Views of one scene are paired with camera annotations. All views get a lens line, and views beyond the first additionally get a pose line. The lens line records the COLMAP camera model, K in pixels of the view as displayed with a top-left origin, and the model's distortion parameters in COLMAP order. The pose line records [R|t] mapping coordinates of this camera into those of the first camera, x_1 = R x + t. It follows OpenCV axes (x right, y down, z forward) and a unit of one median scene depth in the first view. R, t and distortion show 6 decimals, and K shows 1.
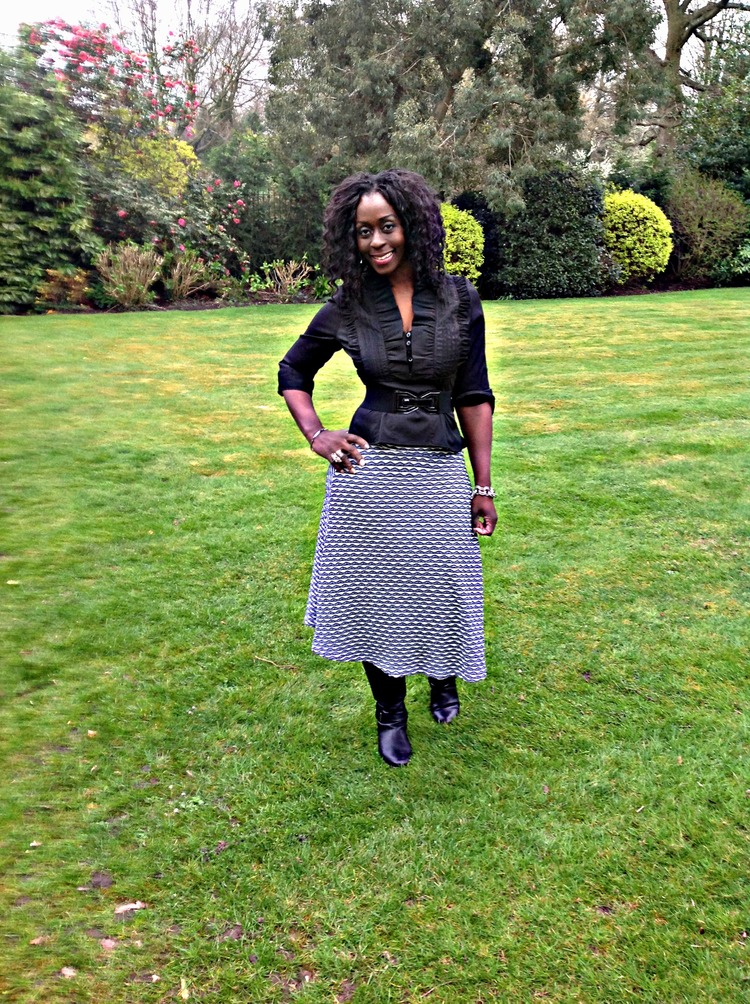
lens RADIAL K [[1003.8, 0, 374.9], [0, 1003.8, 501.8], [0, 0, 1]] dist [0.106607, 0.000000]
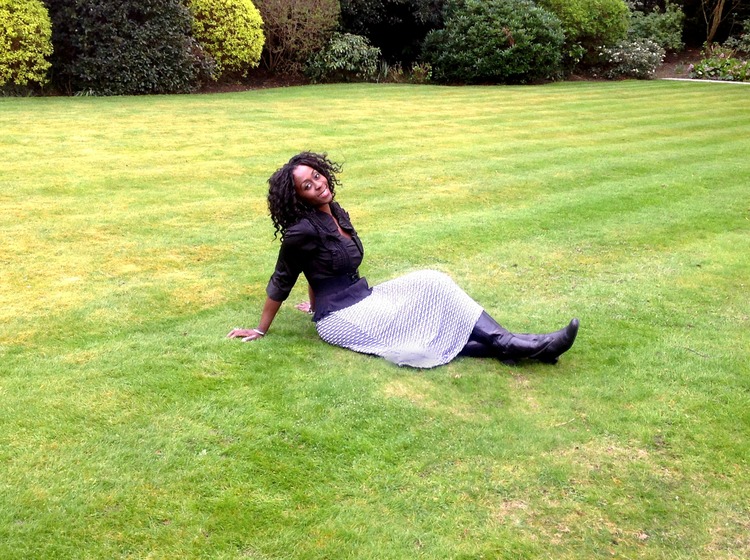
lens RADIAL K [[1056.3, 0, 345.9], [0, 1056.3, 306.6], [0, 0, 1]] dist [0.098830, 0.000000]
pose [[0.930134, -0.075508, 0.359374, 0.000137], [0.074534, 0.997081, 0.016586, -0.025283], [-0.359577, 0.011359, 0.933046, 0.101487]]
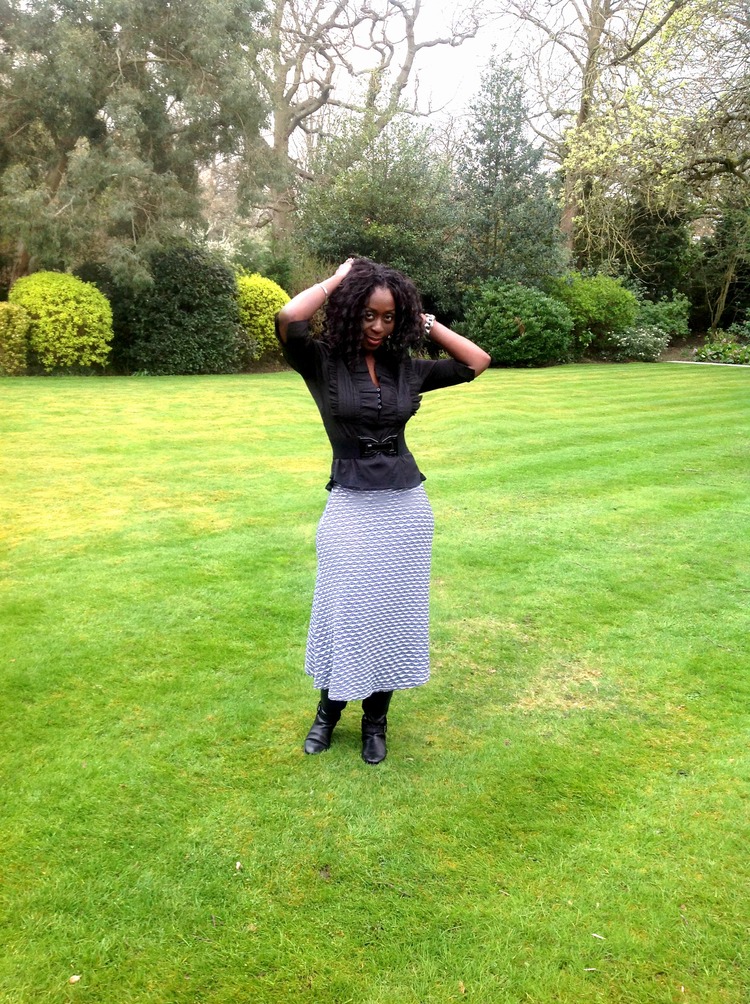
lens RADIAL K [[1003.8, 0, 350.6], [0, 1003.8, 521.5], [0, 0, 1]] dist [0.106607, 0.000000]
pose [[0.943489, -0.049069, 0.327752, -0.003231], [0.065642, 0.997054, -0.039689, -0.011716], [-0.324839, 0.058960, 0.943930, 0.039699]]
